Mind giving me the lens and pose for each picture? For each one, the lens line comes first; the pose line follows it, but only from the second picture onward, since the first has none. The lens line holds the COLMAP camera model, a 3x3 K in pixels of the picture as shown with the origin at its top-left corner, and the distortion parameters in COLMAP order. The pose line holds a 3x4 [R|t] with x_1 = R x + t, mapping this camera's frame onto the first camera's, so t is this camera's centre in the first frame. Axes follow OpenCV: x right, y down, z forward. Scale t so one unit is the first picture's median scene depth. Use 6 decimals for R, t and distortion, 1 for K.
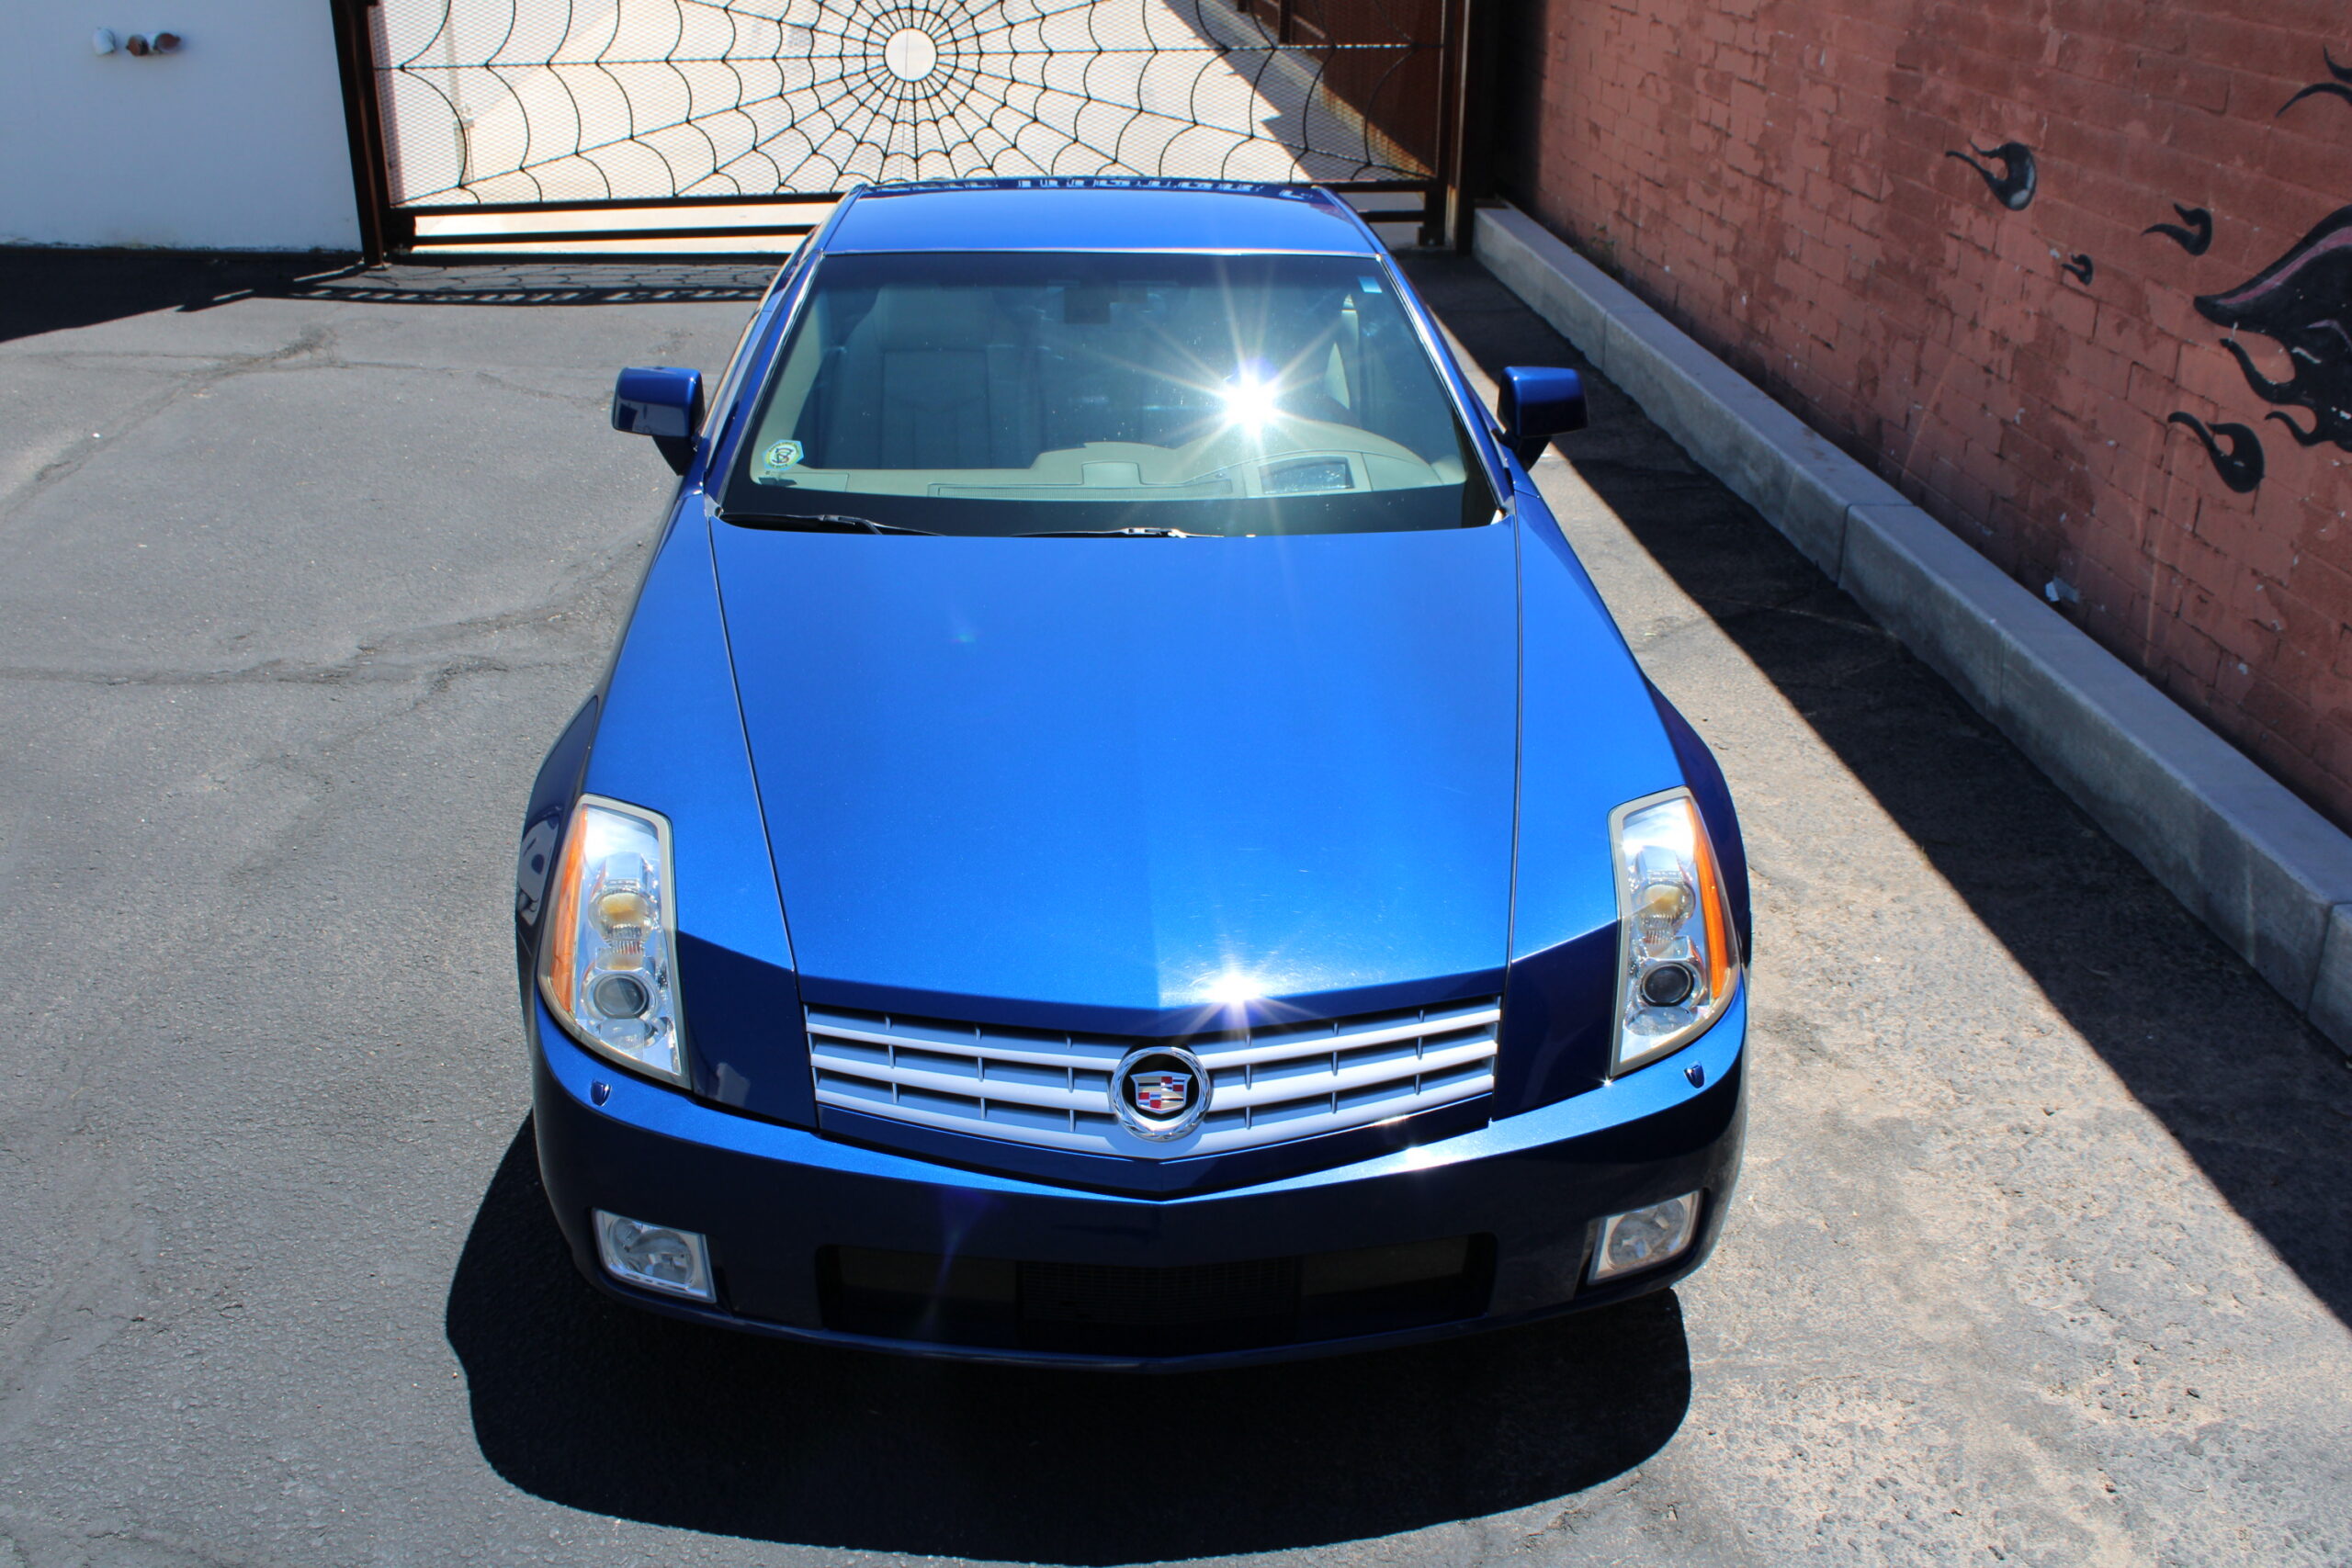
lens RADIAL K [[2256.7, 0, 1187.8], [0, 2256.7, 807.4], [0, 0, 1]] dist [-0.077178, 0.000000]
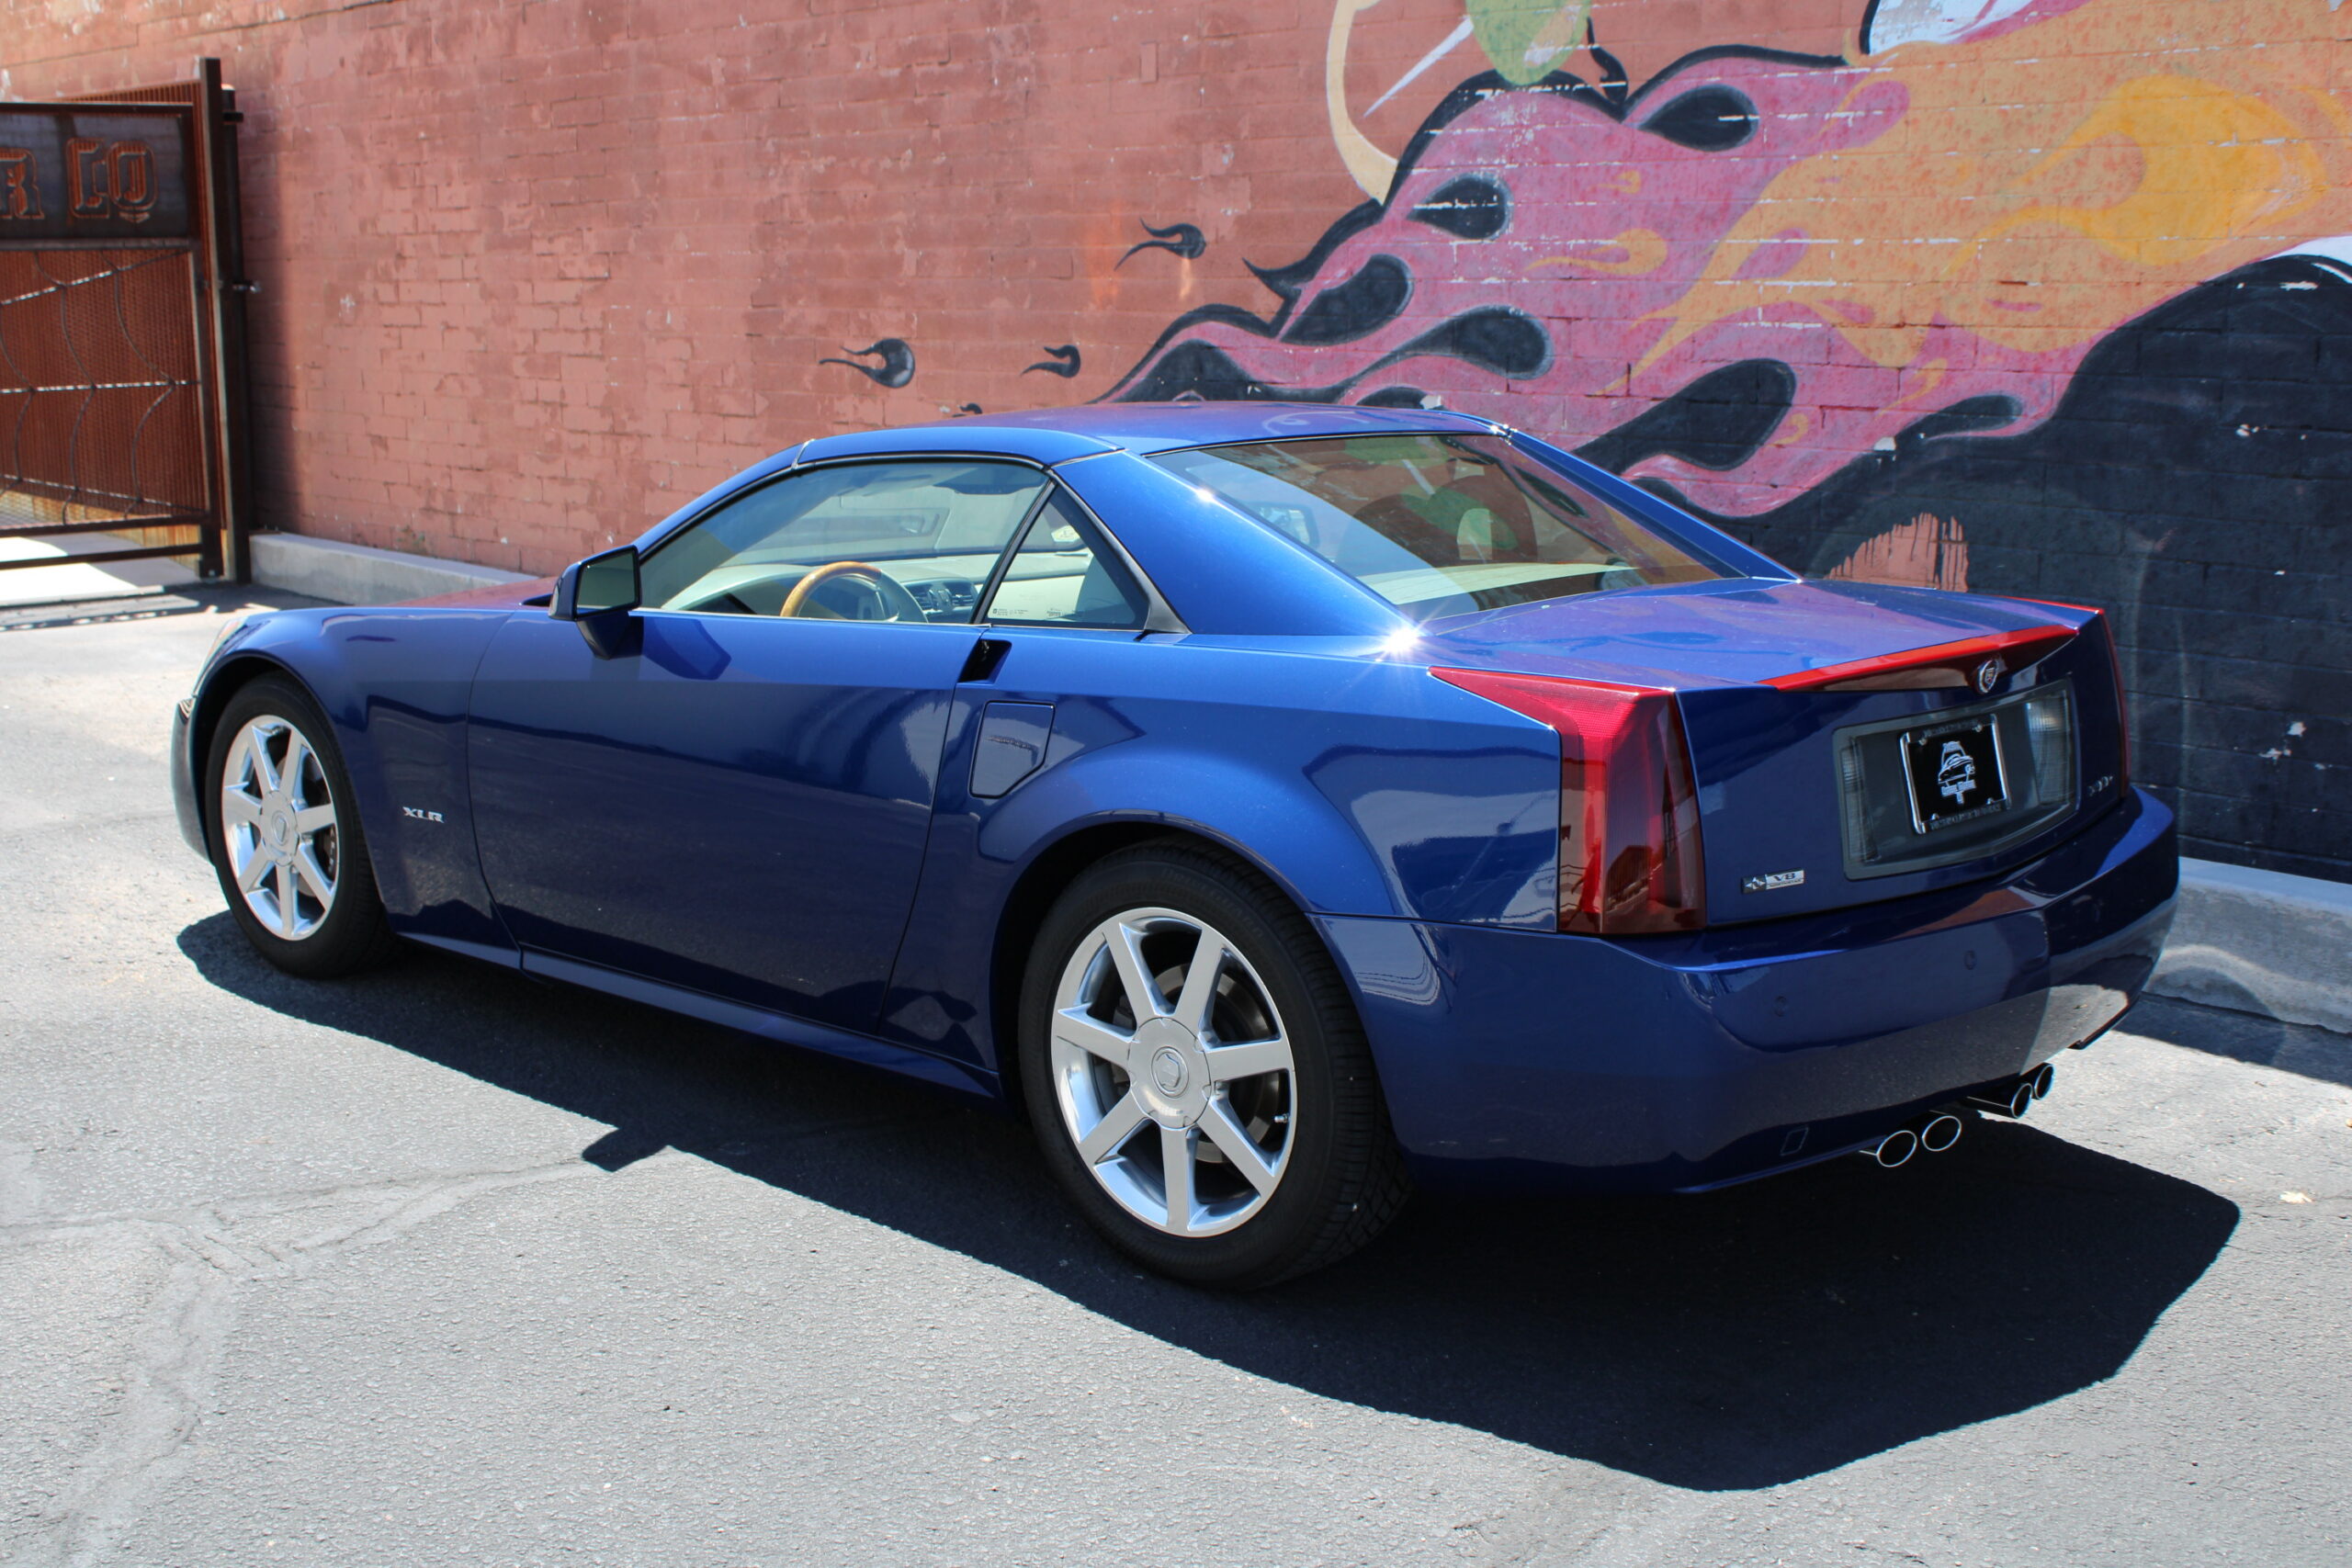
lens RADIAL K [[2693.6, 0, 1194.8], [0, 2693.6, 769.8], [0, 0, 1]] dist [-0.066837, 0.000000]
pose [[0.801804, -0.119347, 0.585548, -0.436779], [0.257920, 0.953004, -0.158933, 0.238903], [-0.539062, 0.278458, 0.794905, -0.282991]]
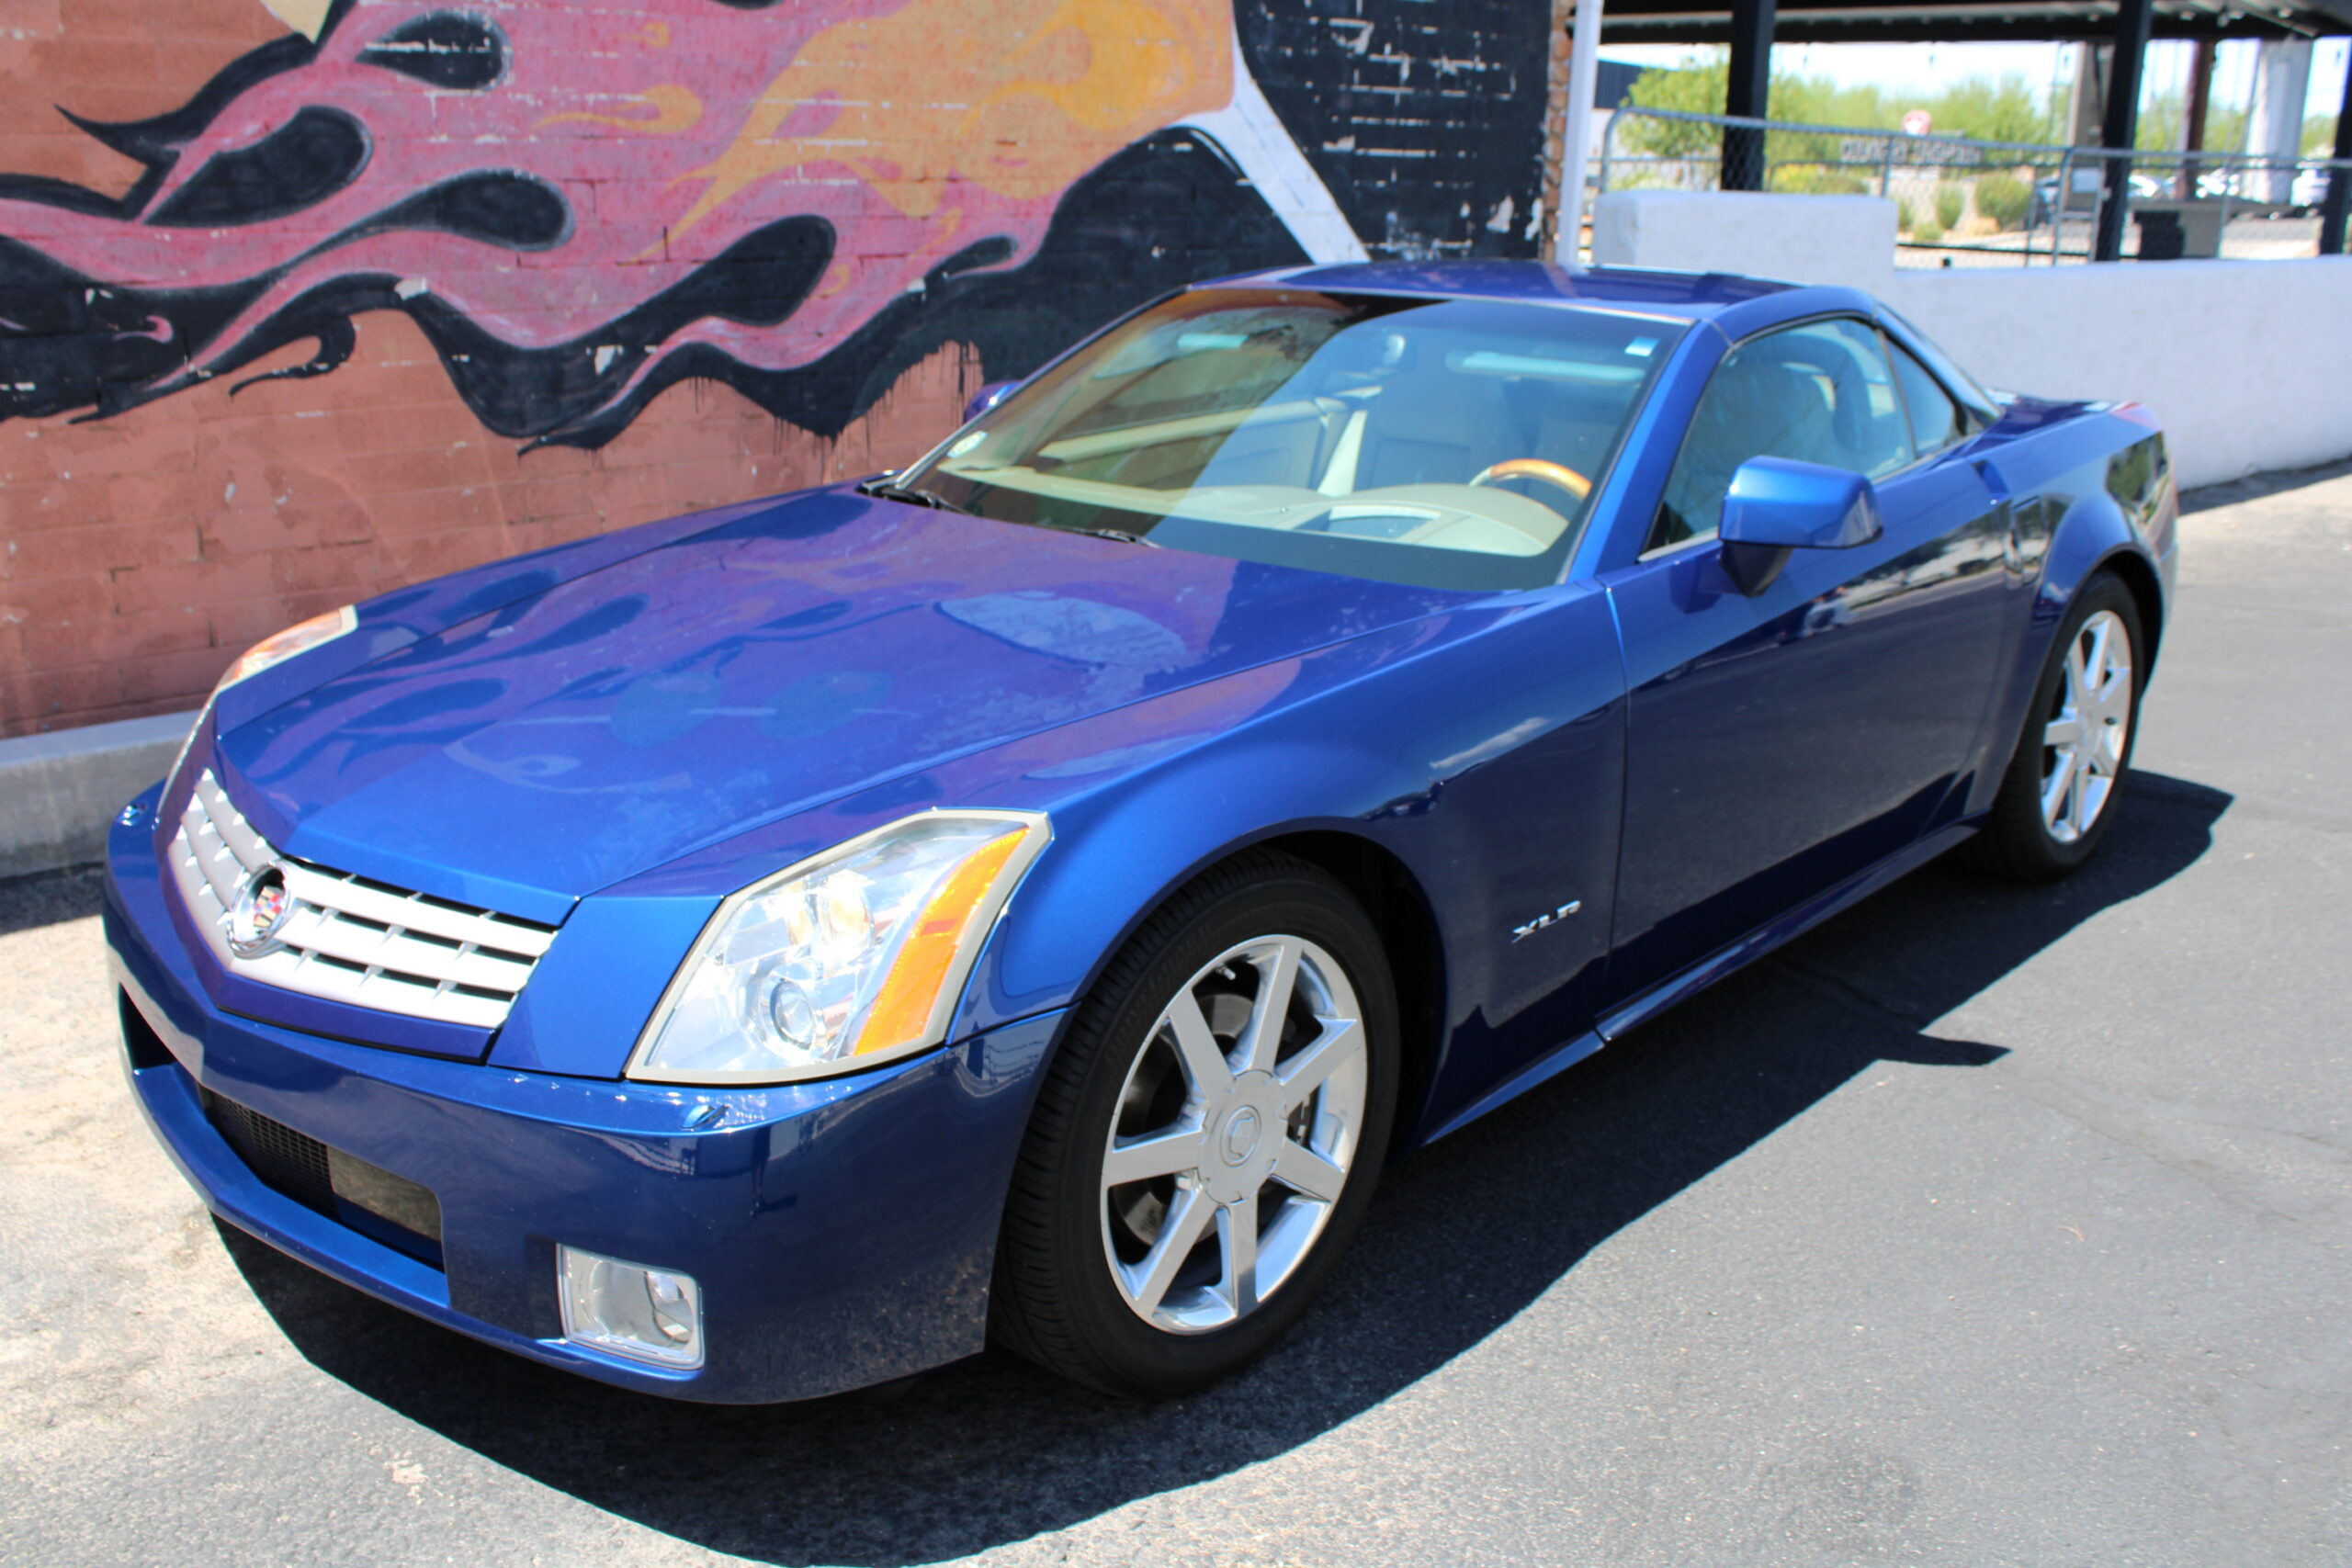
lens RADIAL K [[2168.7, 0, 1151.9], [0, 2168.7, 775.7], [0, 0, 1]] dist [-0.094077, 0.000000]
pose [[-0.594837, -0.245175, 0.765544, -0.445707], [0.313415, 0.806244, 0.501738, -0.276010], [-0.740229, 0.538386, -0.402743, 0.847136]]
